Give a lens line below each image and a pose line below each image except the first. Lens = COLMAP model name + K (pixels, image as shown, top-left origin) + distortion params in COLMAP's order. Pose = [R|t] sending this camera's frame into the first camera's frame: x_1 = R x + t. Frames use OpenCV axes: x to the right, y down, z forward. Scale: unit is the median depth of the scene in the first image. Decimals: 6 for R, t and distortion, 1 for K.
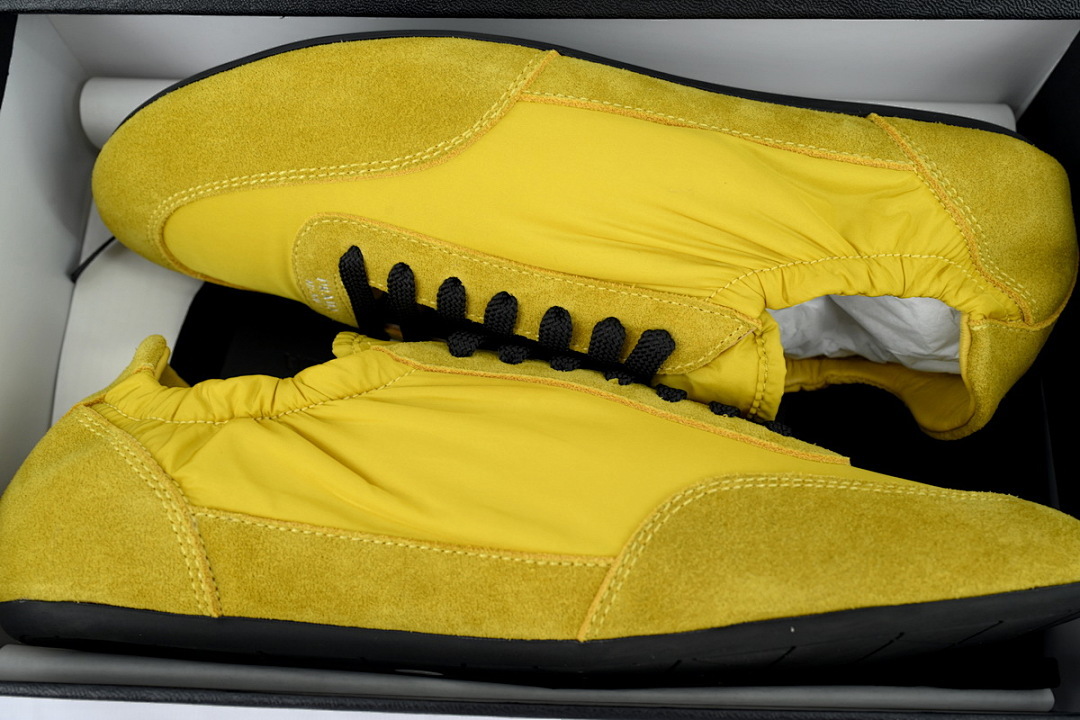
lens RADIAL K [[1069.2, 0, 539.3], [0, 1069.2, 359.4], [0, 0, 1]] dist [0.002407, 0.000000]
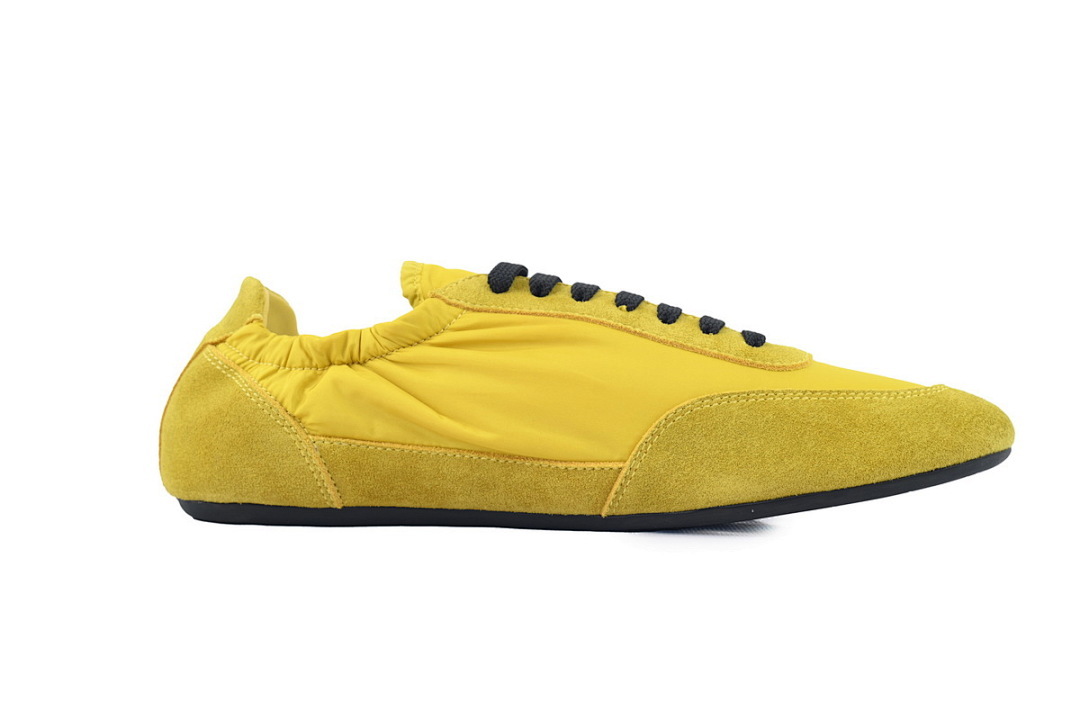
lens RADIAL K [[1190.3, 0, 540.6], [0, 1190.3, 360.4], [0, 0, 1]] dist [-0.007988, 0.000000]
pose [[0.996643, -0.052308, -0.062987, 0.065941], [0.070821, 0.936797, 0.342629, -0.459178], [0.041084, -0.345940, 0.937357, -0.378291]]
